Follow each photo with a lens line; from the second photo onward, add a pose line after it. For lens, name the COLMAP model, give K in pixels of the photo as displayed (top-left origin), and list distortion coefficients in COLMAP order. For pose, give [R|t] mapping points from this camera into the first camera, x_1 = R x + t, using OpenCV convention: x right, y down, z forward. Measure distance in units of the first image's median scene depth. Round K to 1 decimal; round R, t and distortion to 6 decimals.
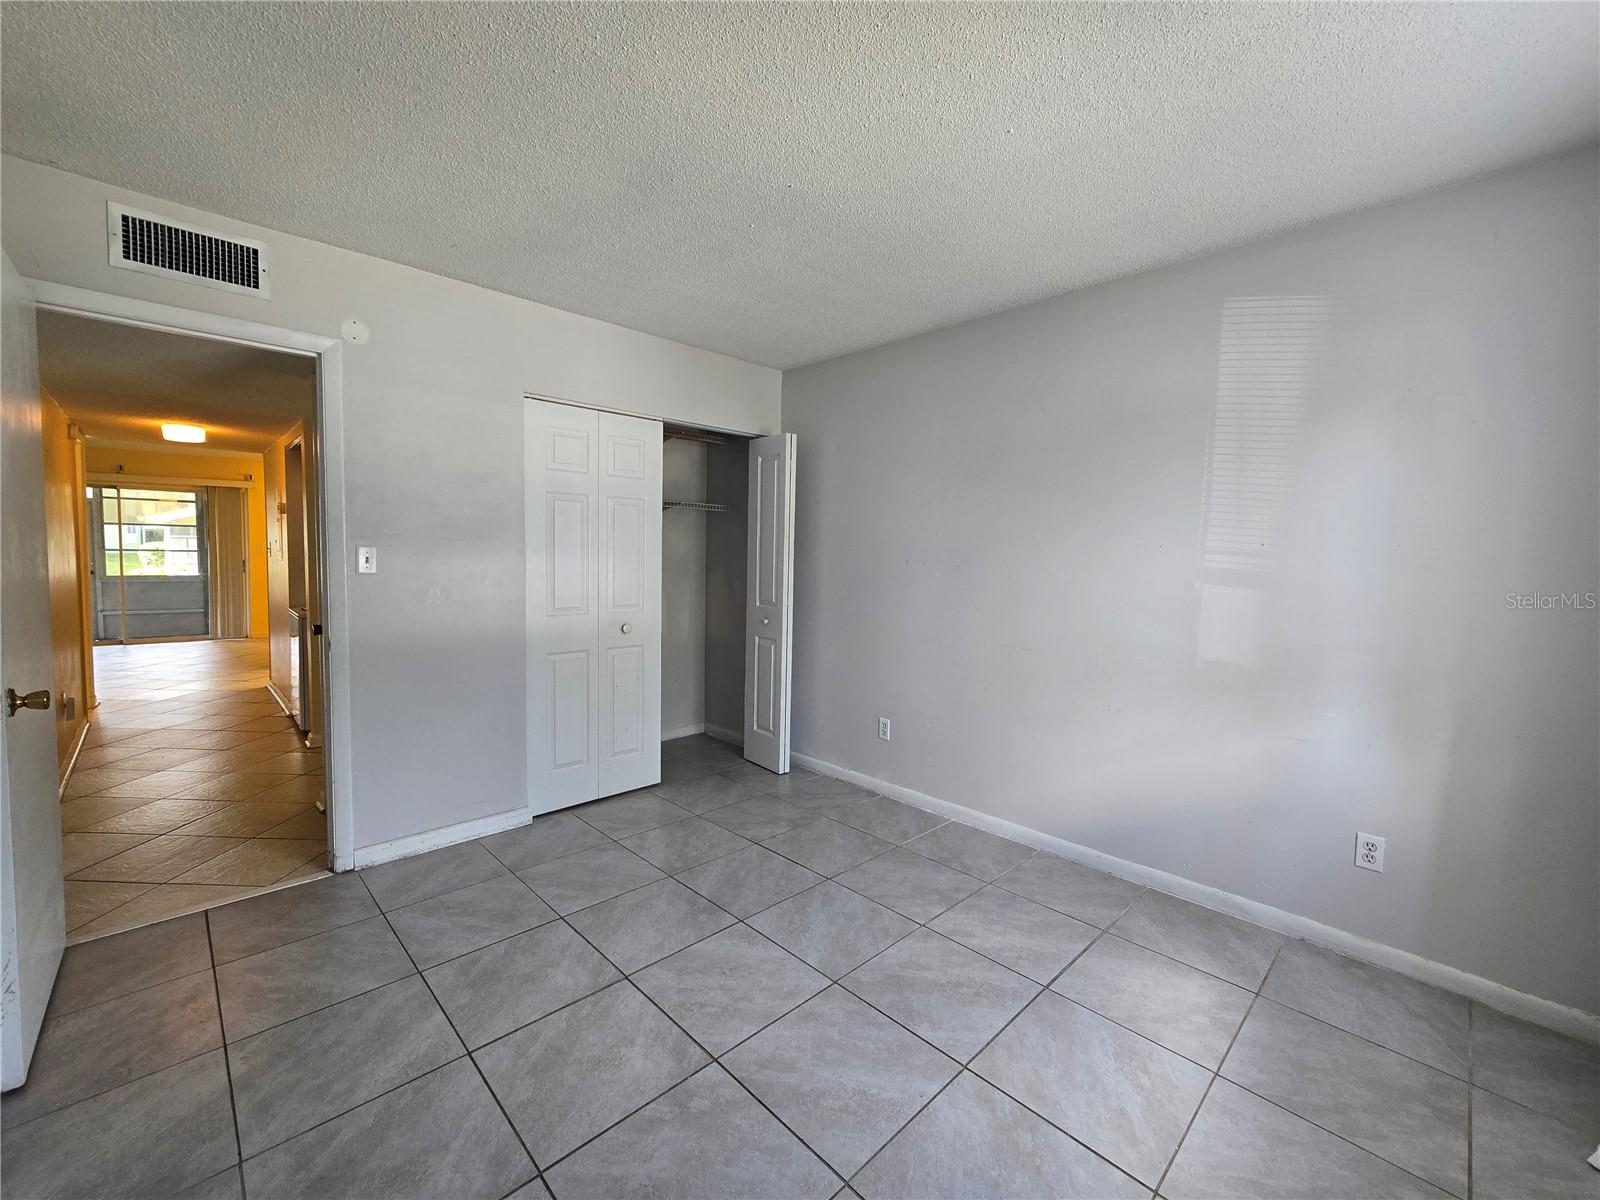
lens RADIAL K [[658.8, 0, 801.9], [0, 658.8, 593.7], [0, 0, 1]] dist [-0.003448, 0.002365]
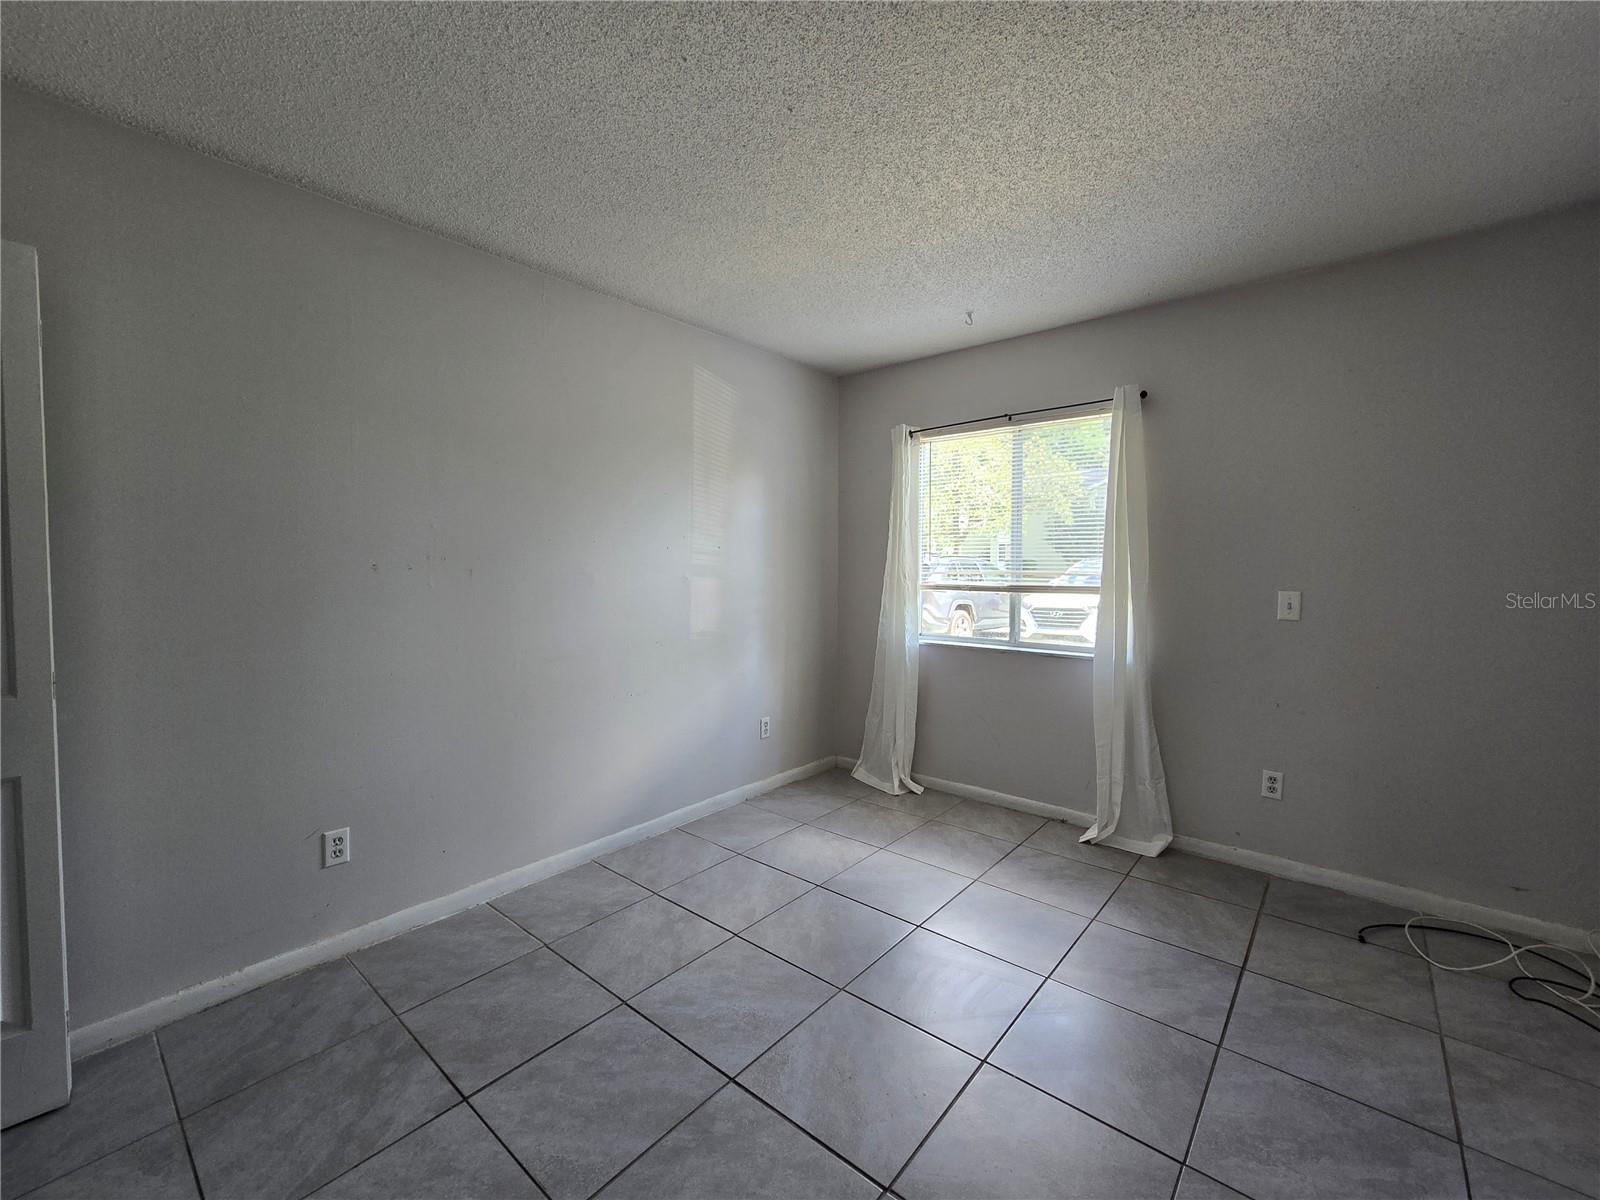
lens RADIAL K [[658.8, 0, 805.8], [0, 658.8, 592.7], [0, 0, 1]] dist [-0.003448, 0.002365]
pose [[-0.100611, -0.061355, 0.993032, -0.728203], [0.058382, 0.996013, 0.067455, -0.059065], [-0.993211, 0.064762, -0.096628, 0.911323]]
